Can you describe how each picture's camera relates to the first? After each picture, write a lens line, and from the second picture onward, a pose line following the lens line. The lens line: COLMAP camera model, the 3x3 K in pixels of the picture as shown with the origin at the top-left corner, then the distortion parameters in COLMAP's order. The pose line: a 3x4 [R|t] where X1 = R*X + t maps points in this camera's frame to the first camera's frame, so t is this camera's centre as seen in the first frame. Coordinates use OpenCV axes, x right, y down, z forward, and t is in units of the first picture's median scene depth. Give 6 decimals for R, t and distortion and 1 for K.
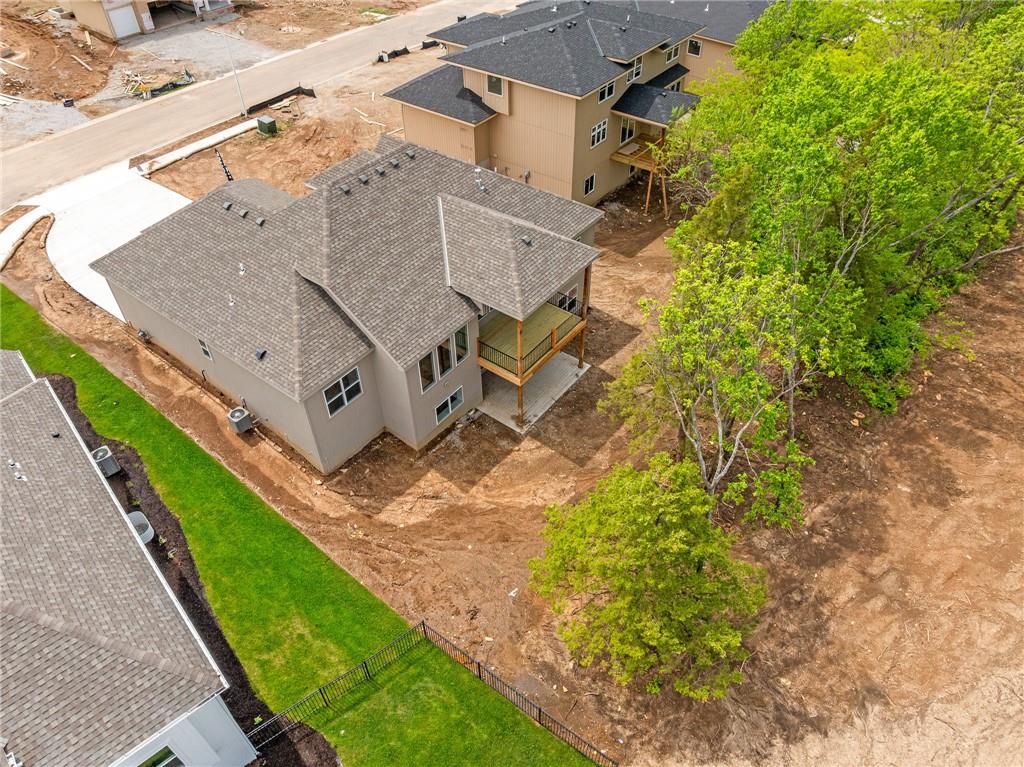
lens RADIAL K [[721.8, 0, 516.9], [0, 721.8, 380.0], [0, 0, 1]] dist [-0.038787, -0.000883]
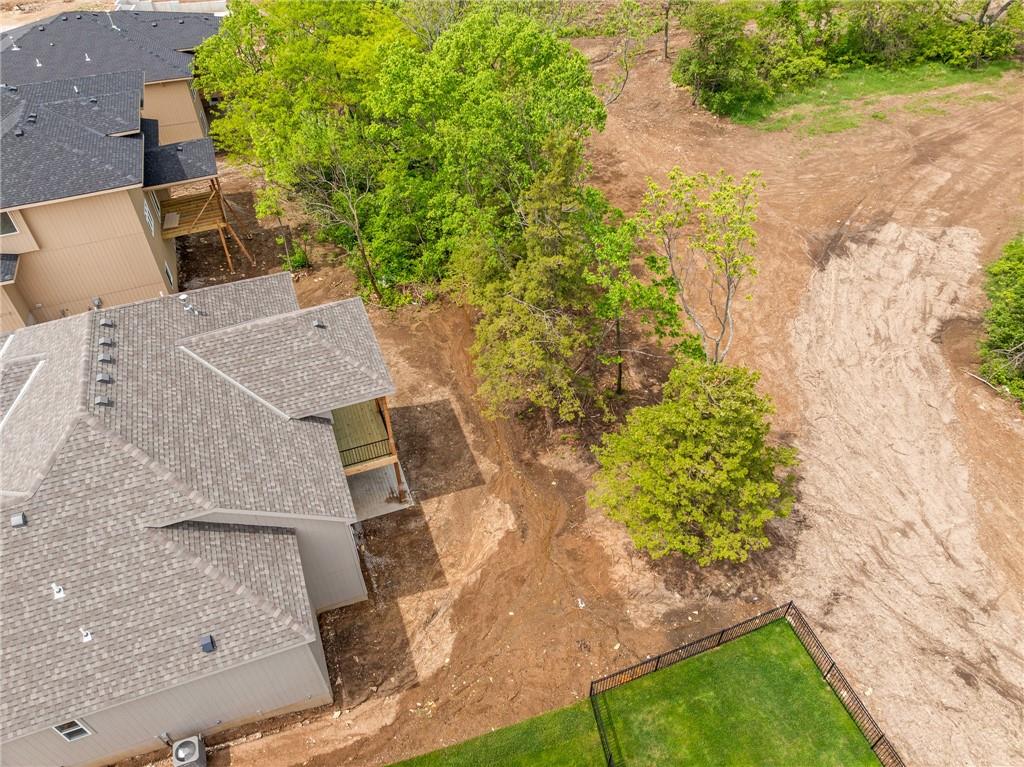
lens RADIAL K [[721.8, 0, 516.9], [0, 721.8, 380.0], [0, 0, 1]] dist [-0.038787, -0.000883]
pose [[0.529280, -0.579637, 0.619584, -0.431465], [0.581775, 0.779486, 0.232248, -0.201027], [-0.617576, 0.237534, 0.749785, 0.210629]]
